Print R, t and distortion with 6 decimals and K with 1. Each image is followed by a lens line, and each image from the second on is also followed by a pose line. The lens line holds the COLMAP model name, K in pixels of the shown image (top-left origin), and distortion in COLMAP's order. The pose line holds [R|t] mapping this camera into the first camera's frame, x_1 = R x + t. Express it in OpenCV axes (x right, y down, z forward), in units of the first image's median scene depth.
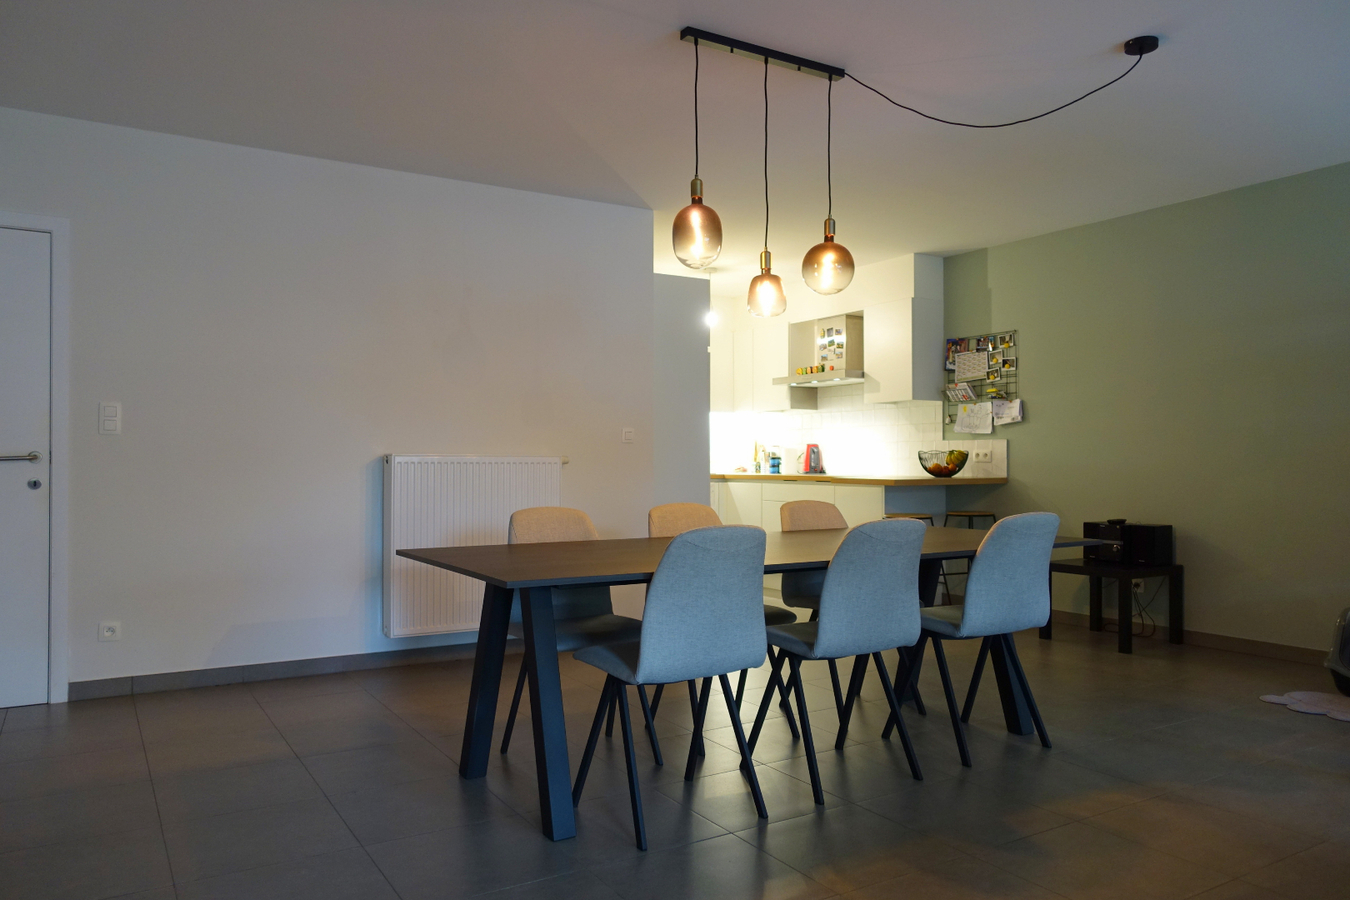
lens RADIAL K [[936.5, 0, 680.9], [0, 936.5, 459.6], [0, 0, 1]] dist [0.013660, 0.010118]
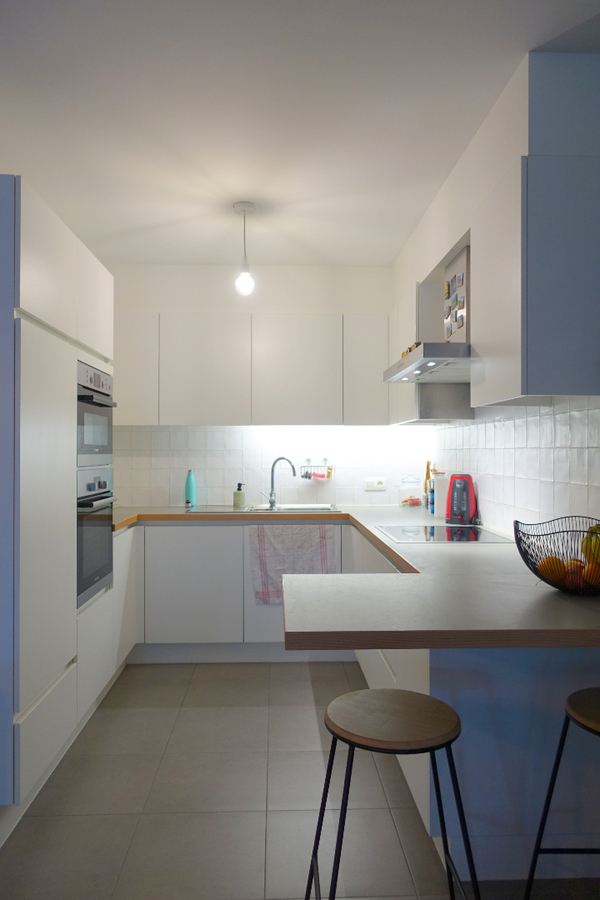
lens RADIAL K [[624.3, 0, 300.0], [0, 624.3, 450.0], [0, 0, 1]] dist [0.013660, 0.010118]
pose [[0.866656, -0.003227, -0.498895, 0.305837], [0.003280, 0.999994, -0.000769, -0.039301], [0.498895, -0.000970, 0.866662, 0.709171]]
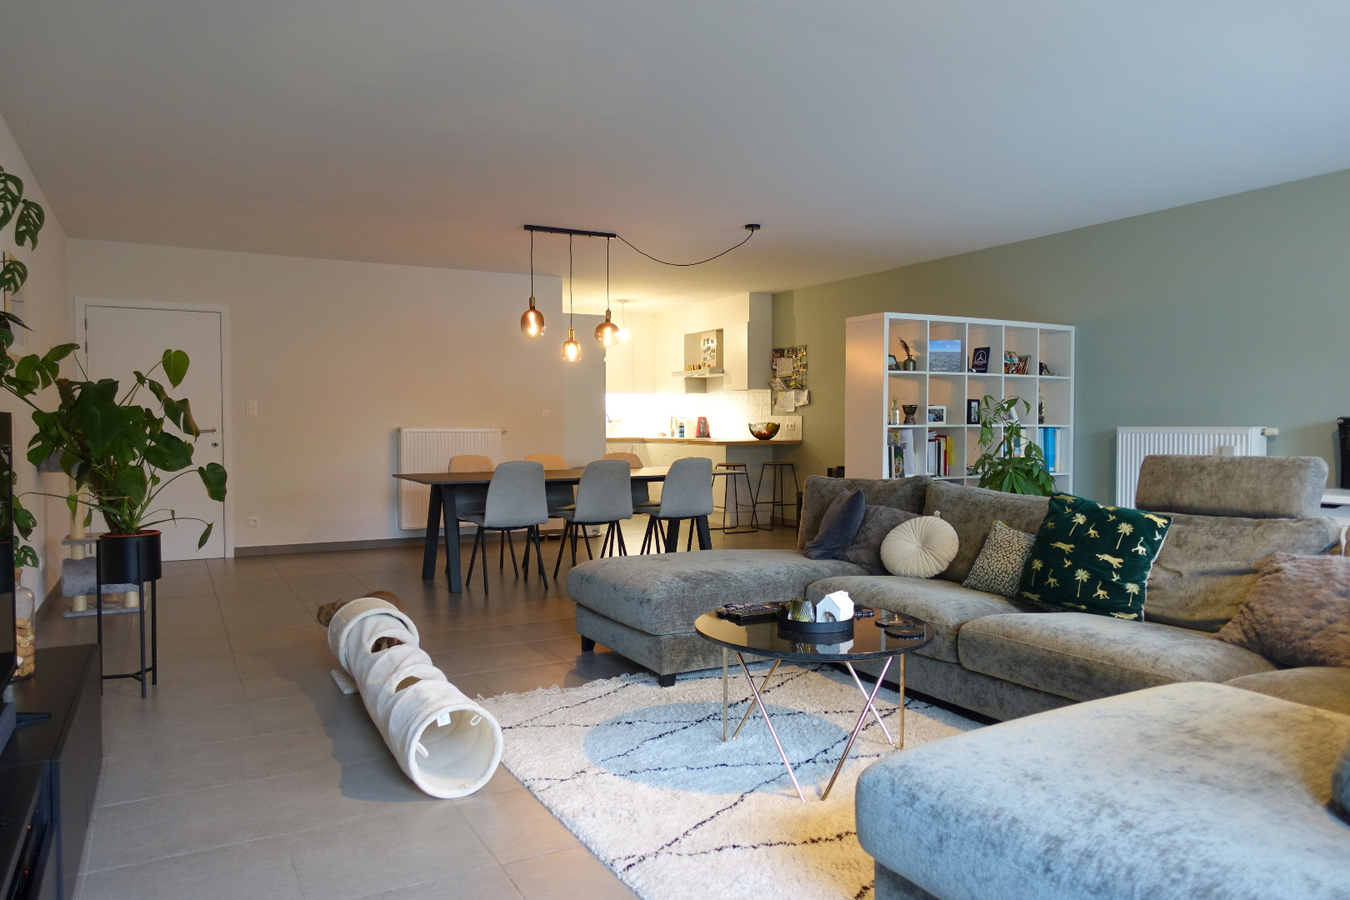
lens RADIAL K [[903.9, 0, 694.5], [0, 903.9, 475.6], [0, 0, 1]] dist [0.002999, 0.001782]
pose [[0.999476, 0.000177, -0.032359, 0.210494], [0.001709, 0.998301, 0.058234, -0.009230], [0.032315, -0.058259, 0.997778, -0.484601]]
